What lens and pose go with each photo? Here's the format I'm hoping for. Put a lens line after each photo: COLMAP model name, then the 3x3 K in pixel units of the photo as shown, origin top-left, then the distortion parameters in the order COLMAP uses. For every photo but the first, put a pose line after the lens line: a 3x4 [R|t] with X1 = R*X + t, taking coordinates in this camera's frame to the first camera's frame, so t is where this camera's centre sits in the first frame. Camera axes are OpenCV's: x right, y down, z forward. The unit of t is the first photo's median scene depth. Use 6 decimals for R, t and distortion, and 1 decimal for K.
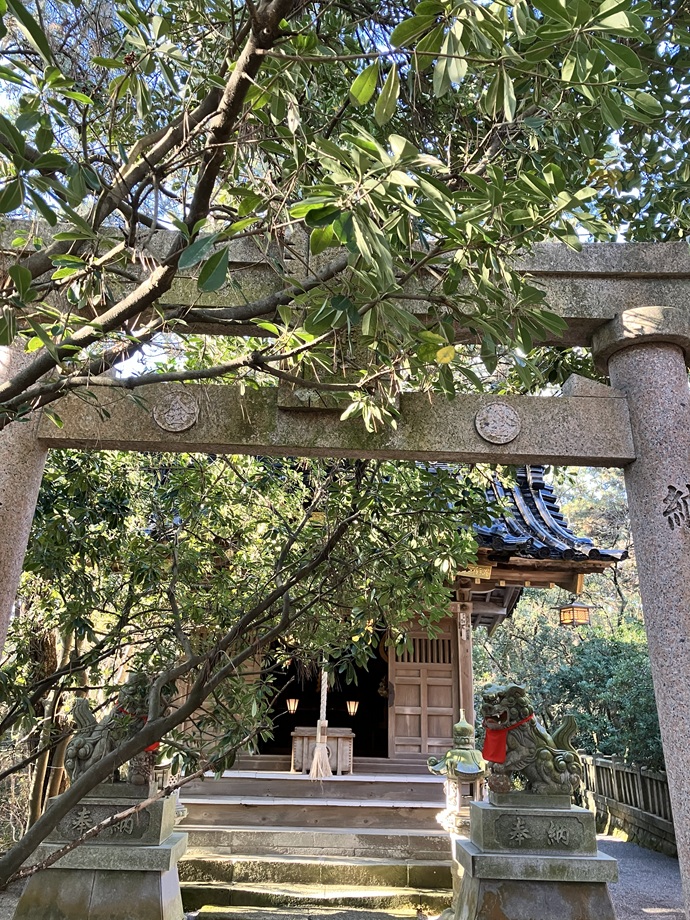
lens RADIAL K [[738.9, 0, 345.0], [0, 738.9, 460.0], [0, 0, 1]] dist [-0.004224, -0.011763]
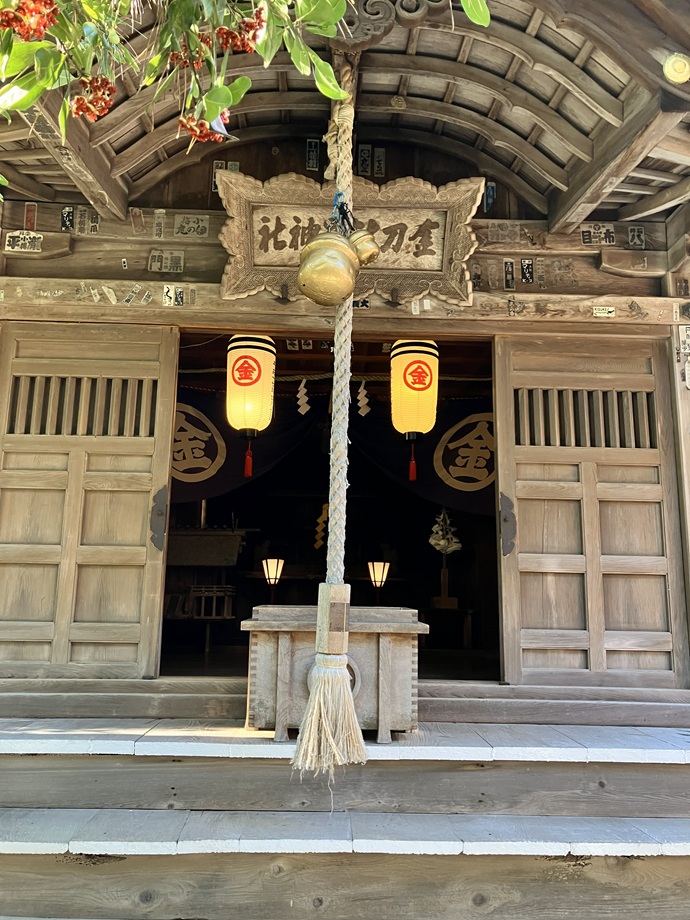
lens RADIAL K [[757.2, 0, 345.0], [0, 757.2, 460.0], [0, 0, 1]] dist [0.012020, 0.000239]
pose [[0.999979, -0.006010, 0.002469, -0.025337], [0.005551, 0.987748, 0.155957, 0.239066], [-0.003376, -0.155940, 0.987761, 0.660743]]
